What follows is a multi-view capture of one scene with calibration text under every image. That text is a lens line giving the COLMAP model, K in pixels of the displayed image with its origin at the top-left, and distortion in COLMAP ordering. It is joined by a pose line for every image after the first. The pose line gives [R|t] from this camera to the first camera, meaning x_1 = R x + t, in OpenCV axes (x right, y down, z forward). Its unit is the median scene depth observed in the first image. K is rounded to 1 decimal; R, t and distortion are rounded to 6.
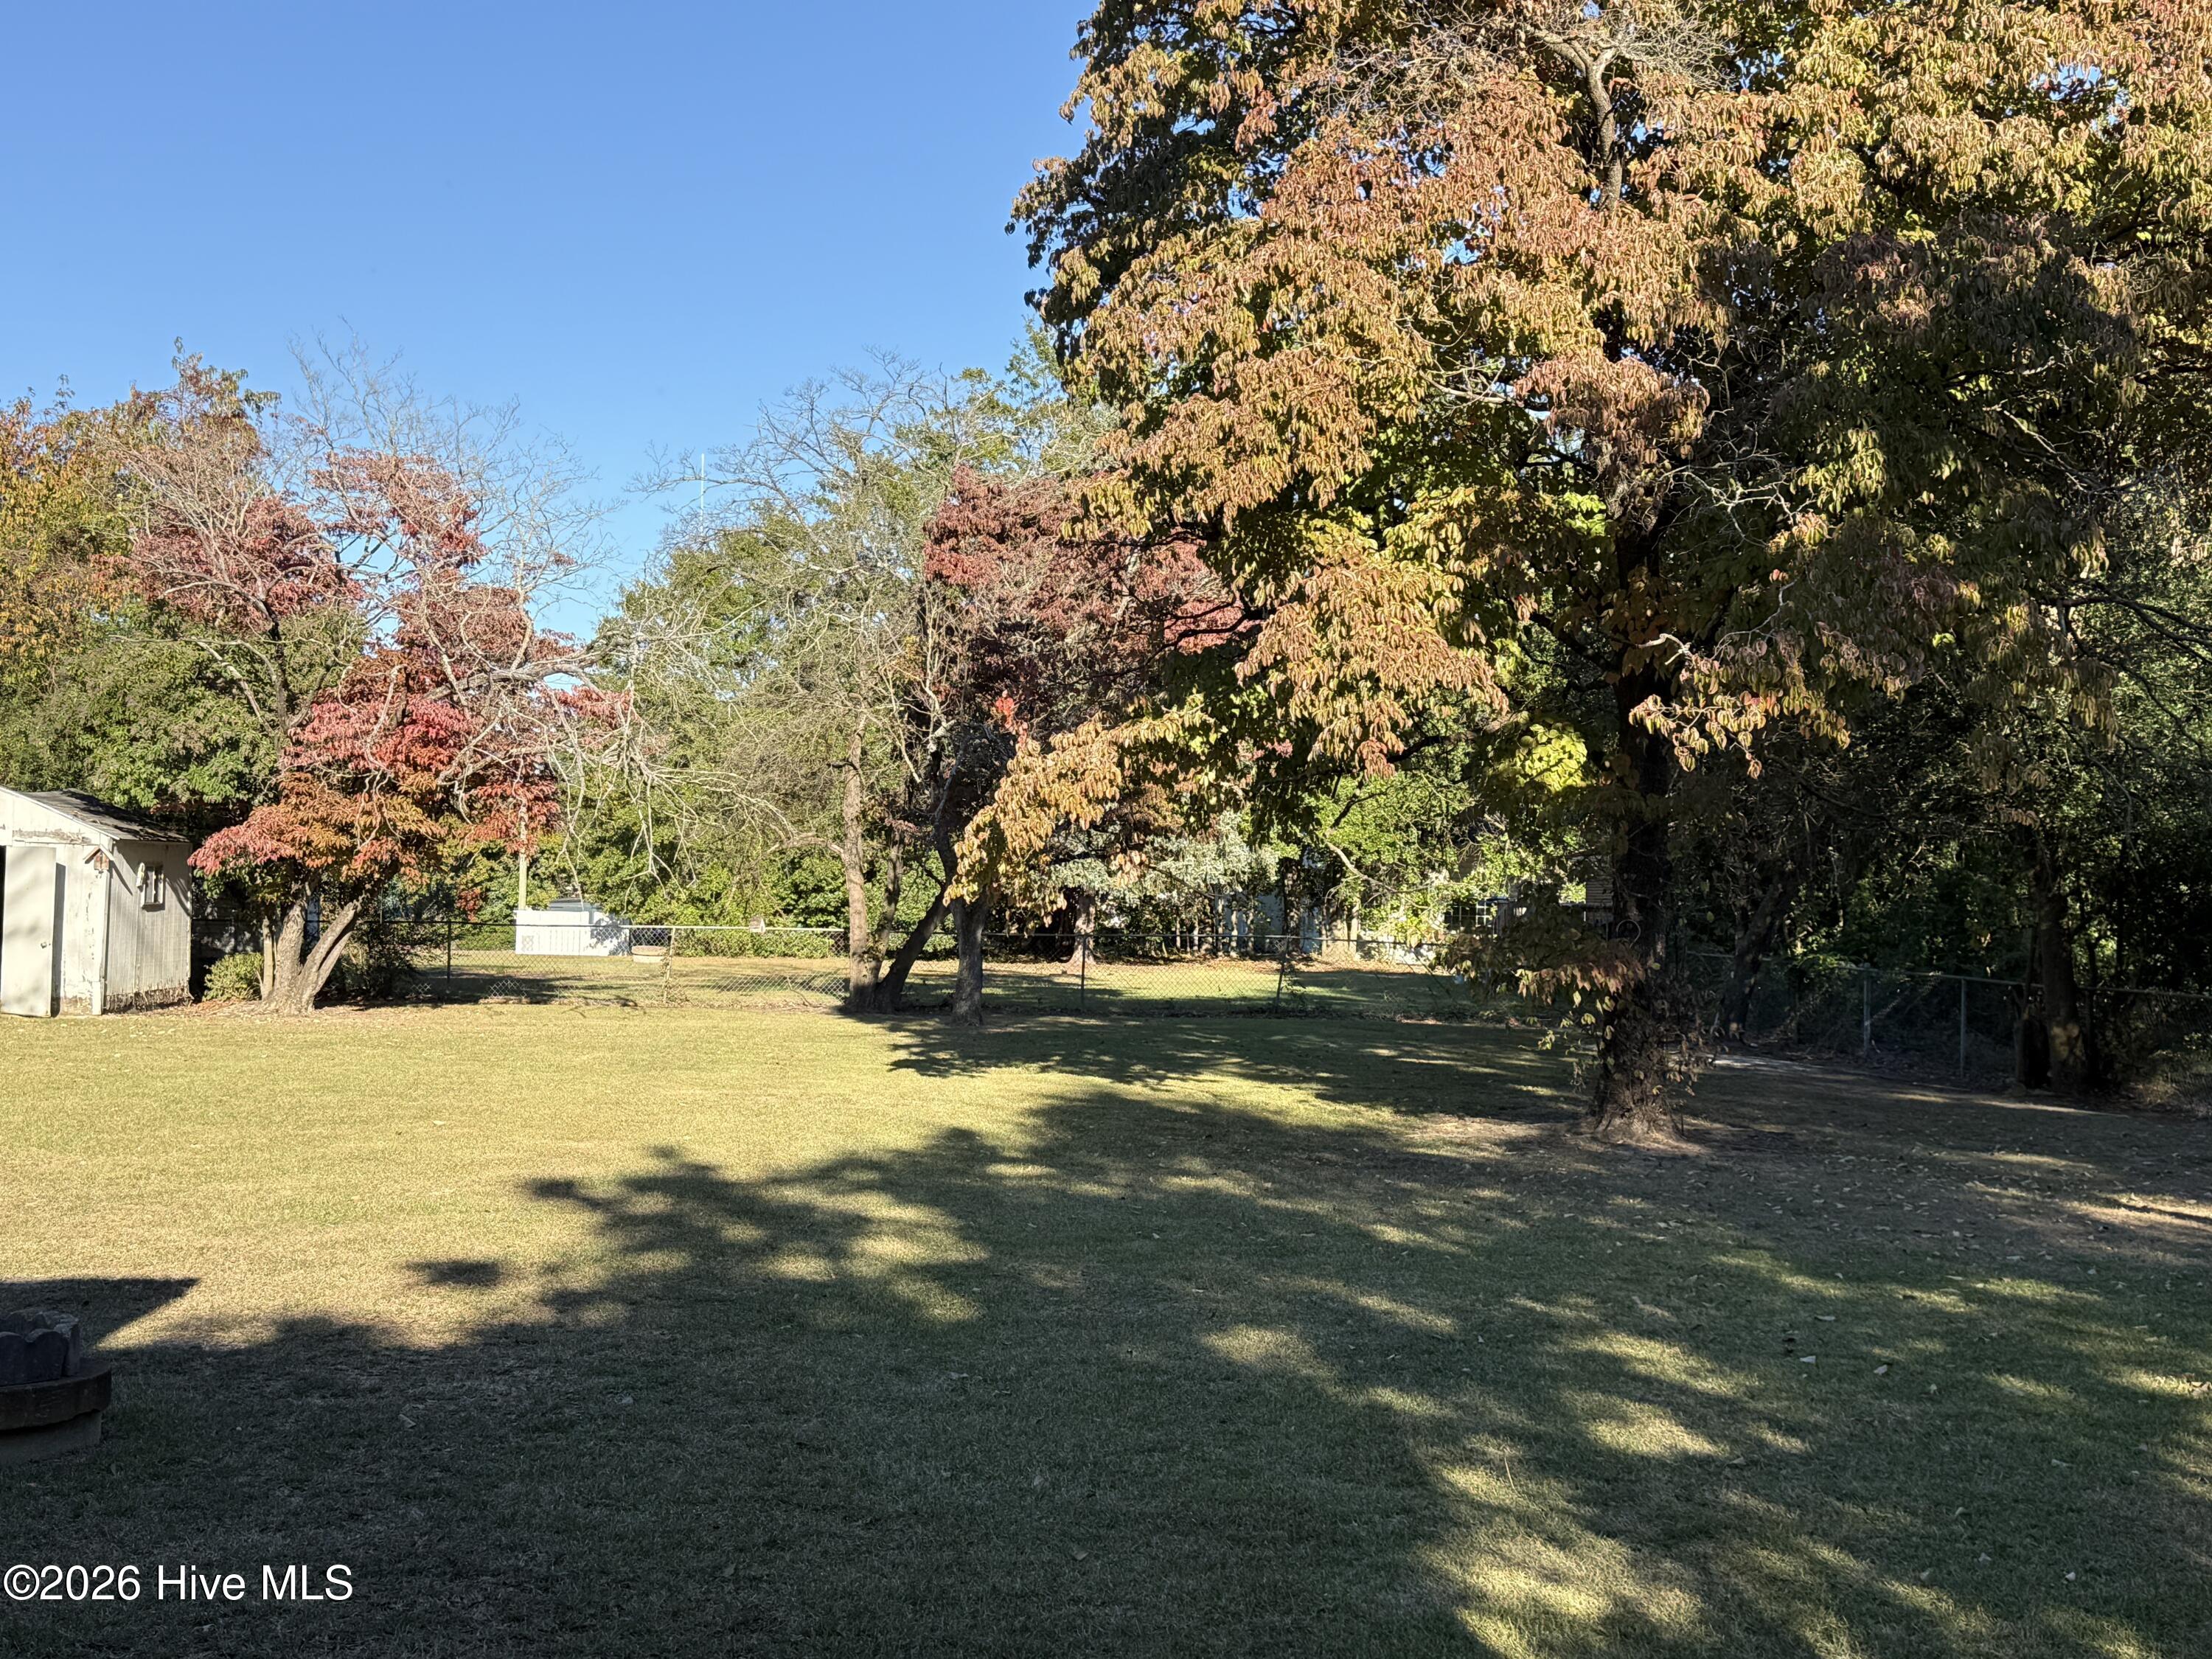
lens RADIAL K [[2645.5, 0, 1030.9], [0, 2645.5, 836.1], [0, 0, 1]] dist [0.258014, -0.847465]
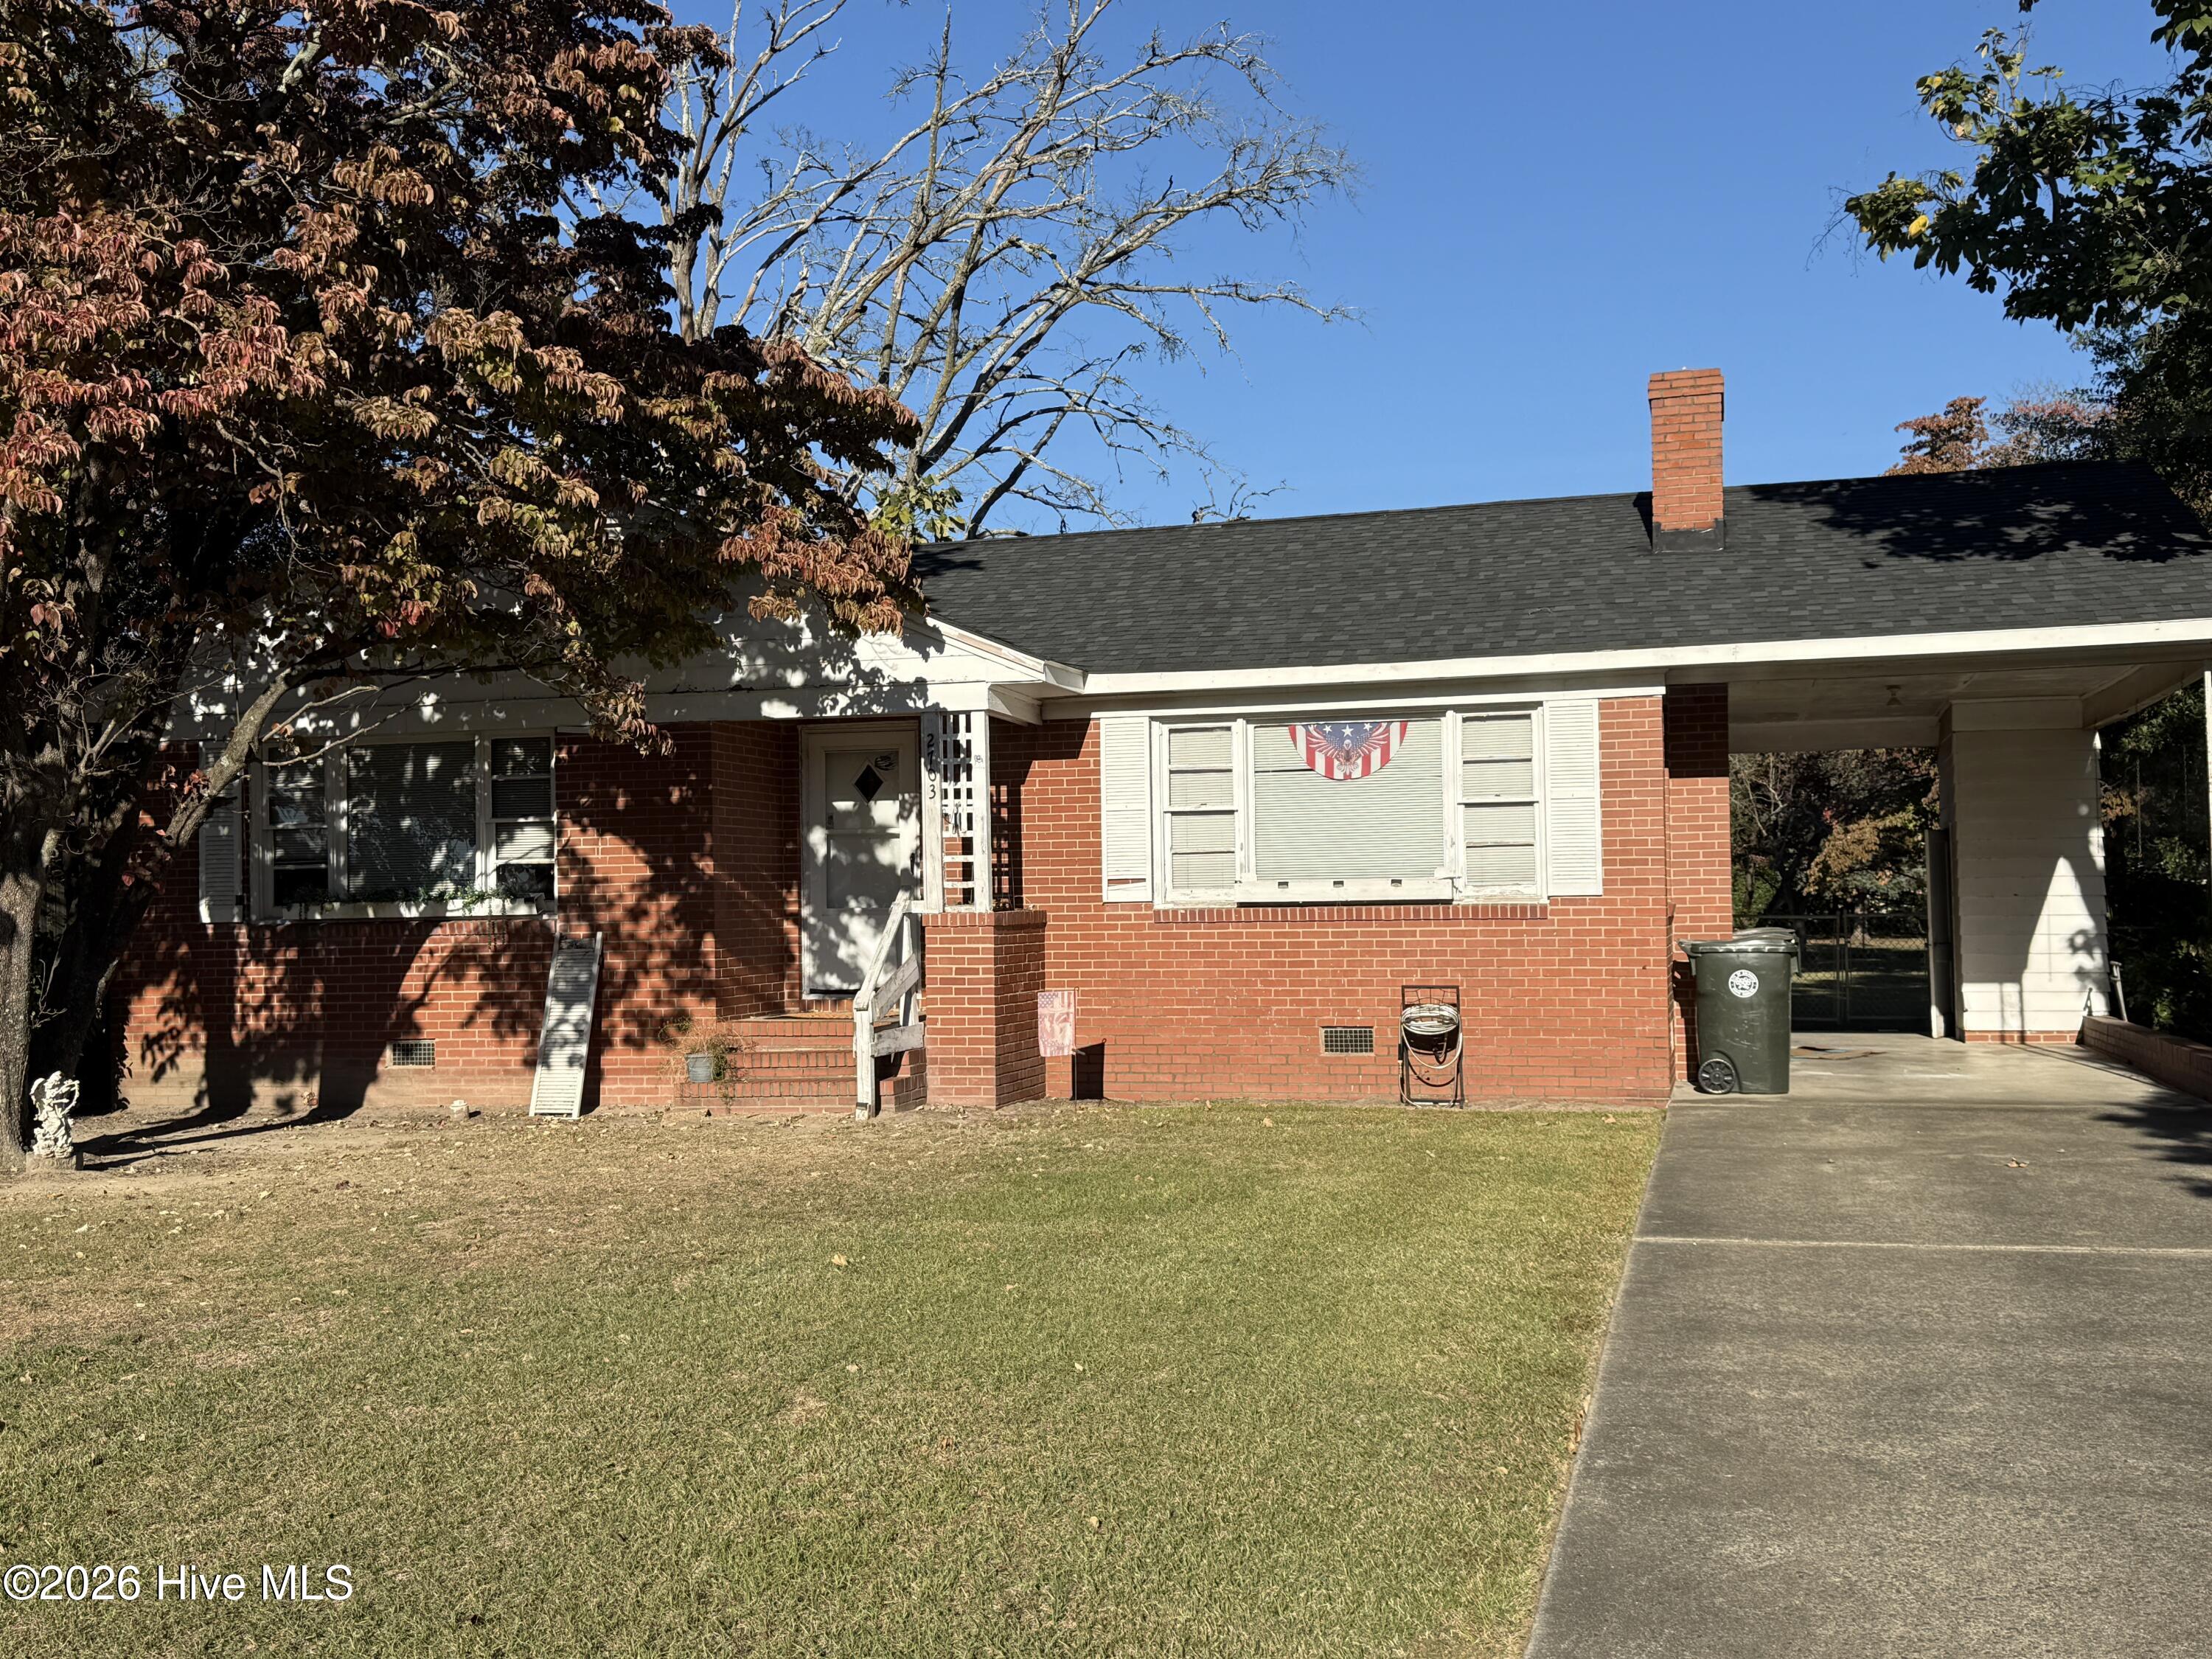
lens RADIAL K [[2246.0, 0, 1120.0], [0, 2246.0, 835.8], [0, 0, 1]] dist [0.163795, -0.313431]
pose [[0.956798, -0.053471, -0.285794, -0.018144], [0.049895, 0.998558, -0.019786, -0.009945], [0.286440, 0.004671, 0.958087, -0.625358]]
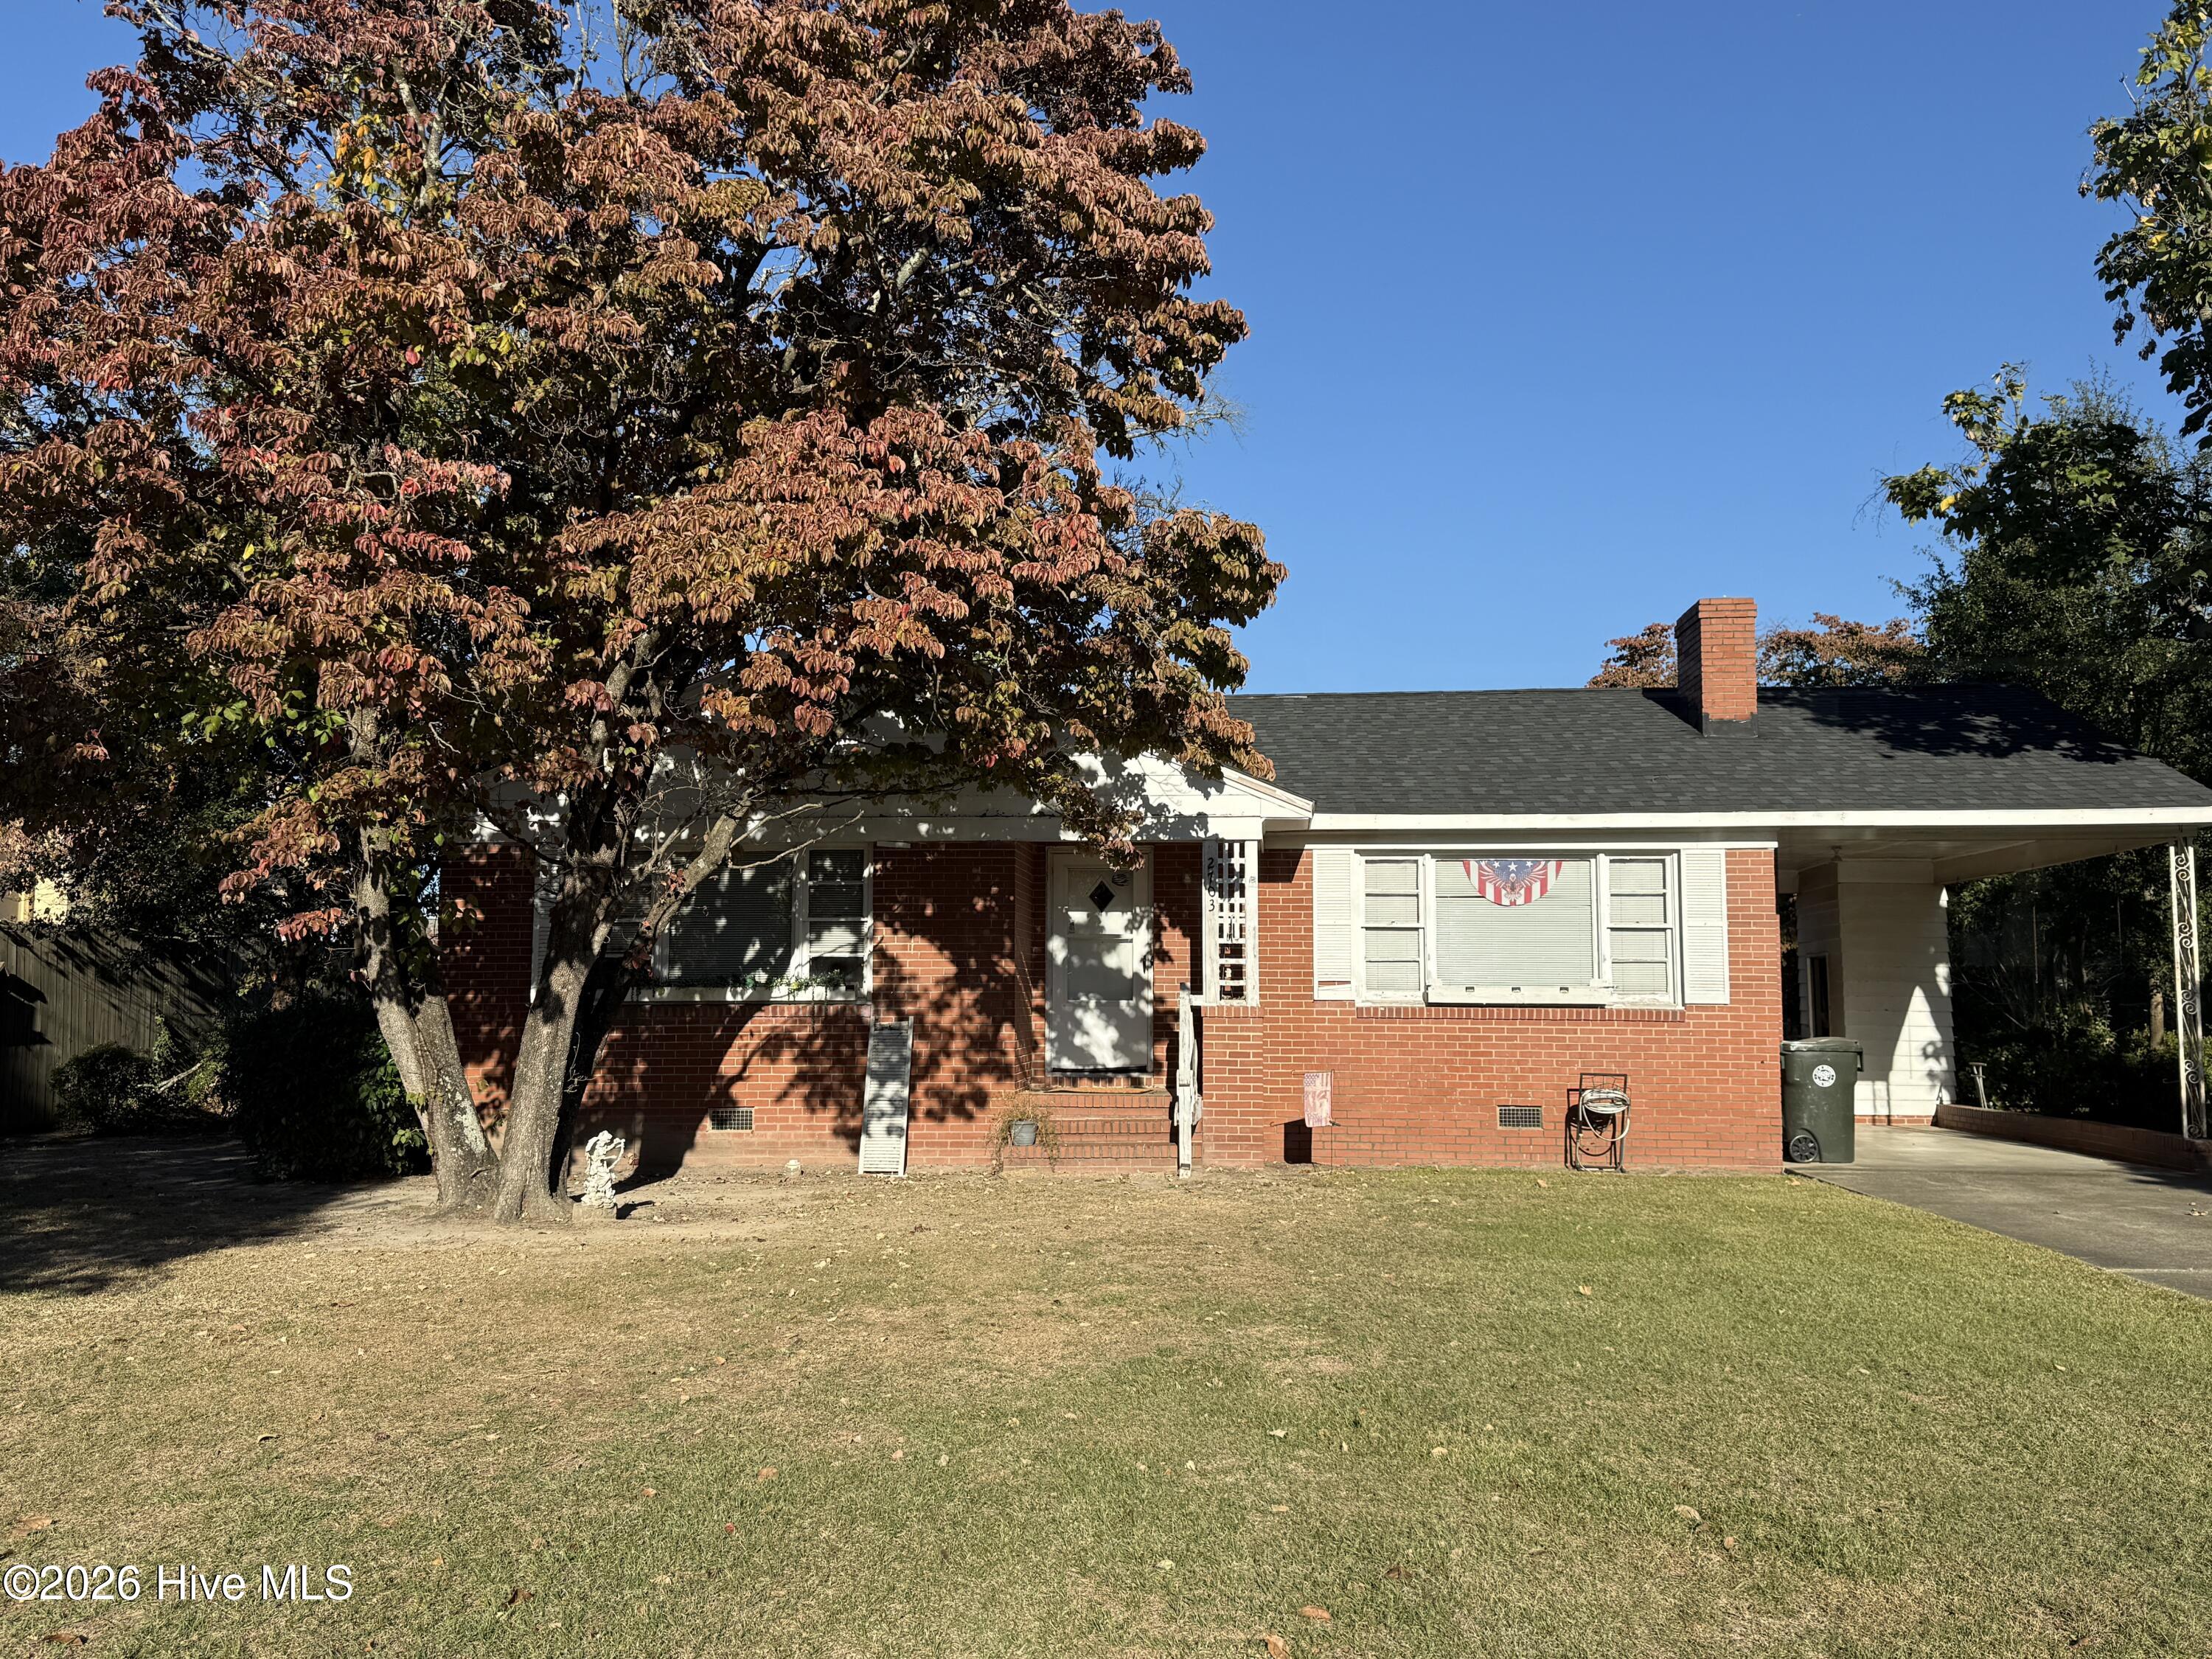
lens RADIAL K [[1996.3, 0, 1107.4], [0, 1996.3, 838.0], [0, 0, 1]] dist [0.045476, 0.011126]
pose [[0.995964, -0.037399, -0.081592, -0.146715], [0.031324, 0.996729, -0.074502, -0.010988], [0.084111, 0.071646, 0.993877, -0.676878]]
